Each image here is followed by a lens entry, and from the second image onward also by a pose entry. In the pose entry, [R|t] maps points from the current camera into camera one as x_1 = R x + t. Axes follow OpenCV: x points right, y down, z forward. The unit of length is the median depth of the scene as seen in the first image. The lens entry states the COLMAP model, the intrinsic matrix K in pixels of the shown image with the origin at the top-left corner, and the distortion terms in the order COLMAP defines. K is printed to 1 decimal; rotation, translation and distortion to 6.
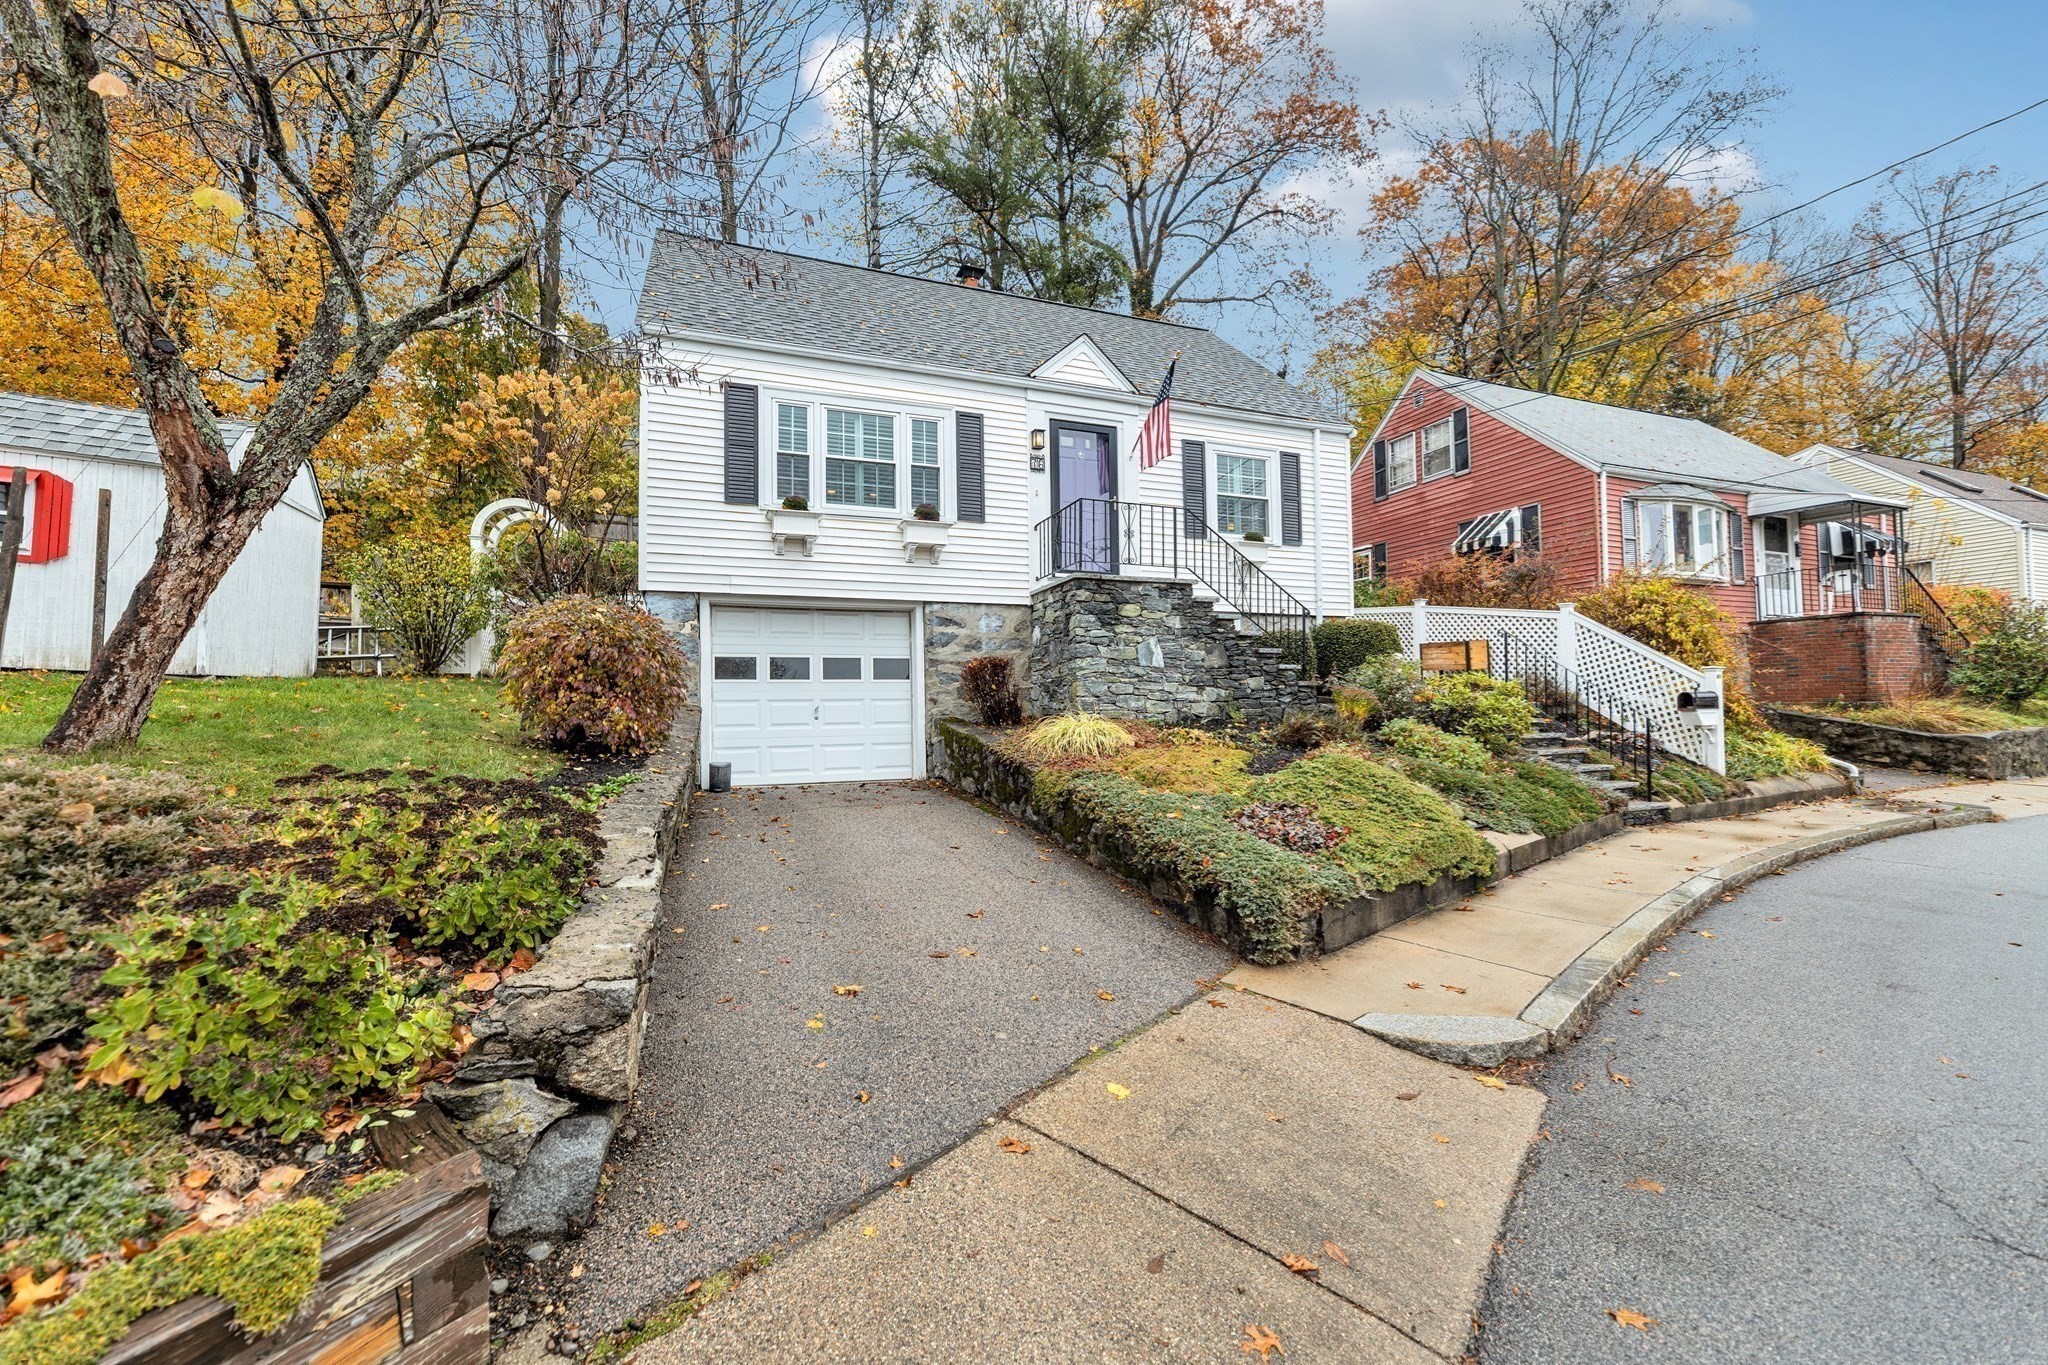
lens RADIAL K [[835.0, 0, 1023.8], [0, 835.0, 665.4], [0, 0, 1]] dist [0.000230, -0.000687]
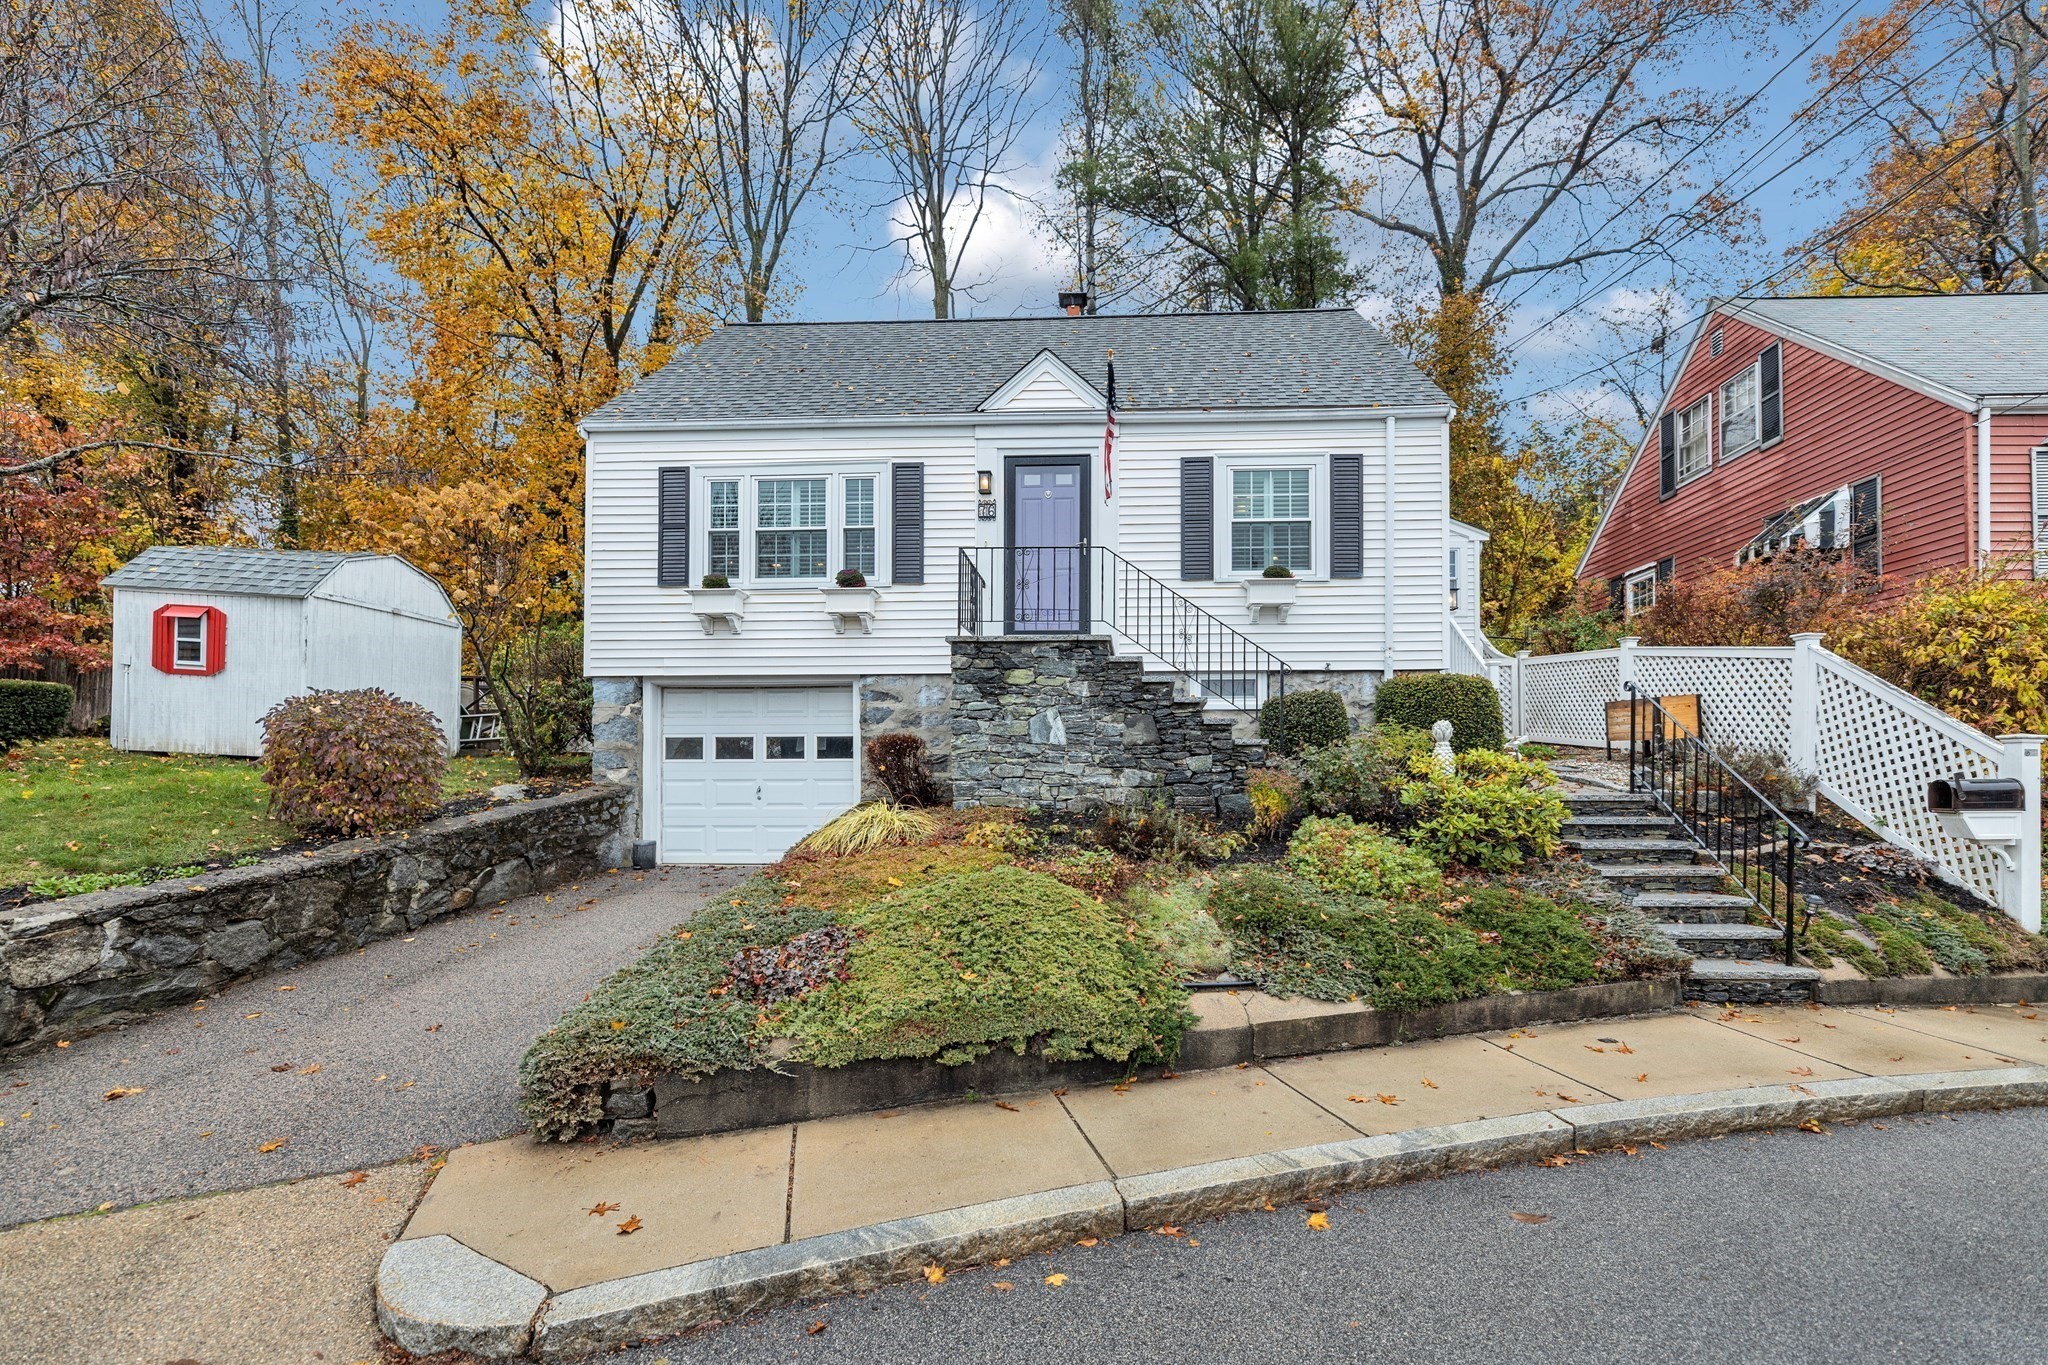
lens RADIAL K [[862.7, 0, 1025.6], [0, 862.7, 760.7], [0, 0, 1]] dist [-0.000205, 0.000042]
pose [[0.913131, 0.000012, -0.407666, 0.447288], [0.013205, 0.999474, 0.029607, -0.007073], [0.407452, -0.032419, 0.912651, 0.196704]]
